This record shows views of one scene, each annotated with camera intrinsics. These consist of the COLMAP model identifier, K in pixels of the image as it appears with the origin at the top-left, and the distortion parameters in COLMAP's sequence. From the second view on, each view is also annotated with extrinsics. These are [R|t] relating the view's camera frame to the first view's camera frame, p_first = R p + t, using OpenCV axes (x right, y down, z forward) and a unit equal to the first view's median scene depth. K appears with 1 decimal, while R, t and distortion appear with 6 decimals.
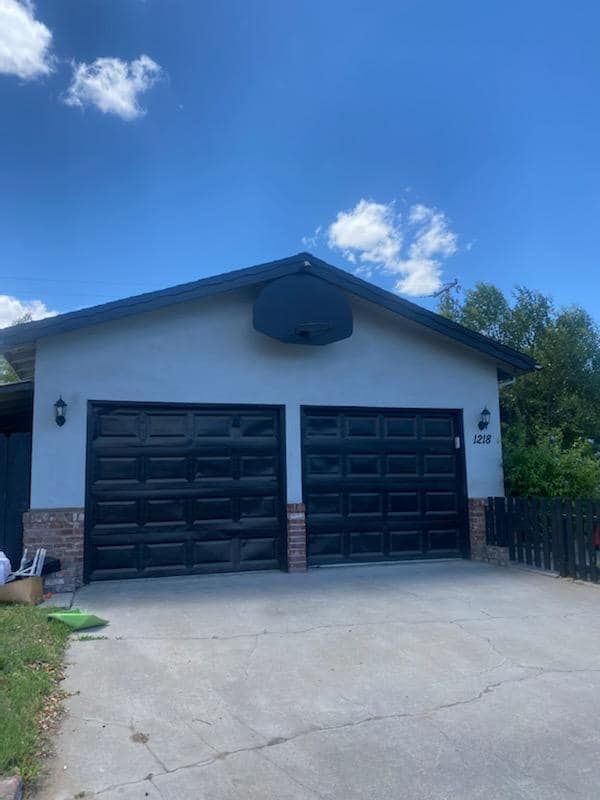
lens RADIAL K [[609.1, 0, 300.0], [0, 609.1, 400.0], [0, 0, 1]] dist [0.101528, -0.106883]
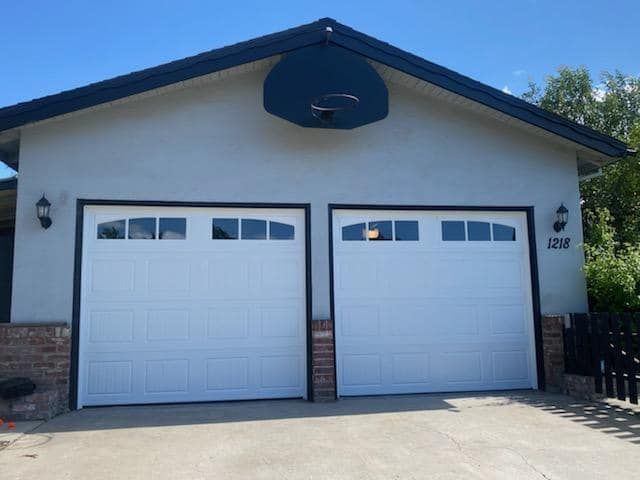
lens RADIAL K [[553.3, 0, 320.2], [0, 553.3, 230.0], [0, 0, 1]] dist [0.042622, 0.004188]
pose [[0.988623, -0.017129, -0.149435, 0.107476], [0.017113, 0.999853, -0.001396, 0.047873], [0.149437, -0.001177, 0.988771, 0.249623]]
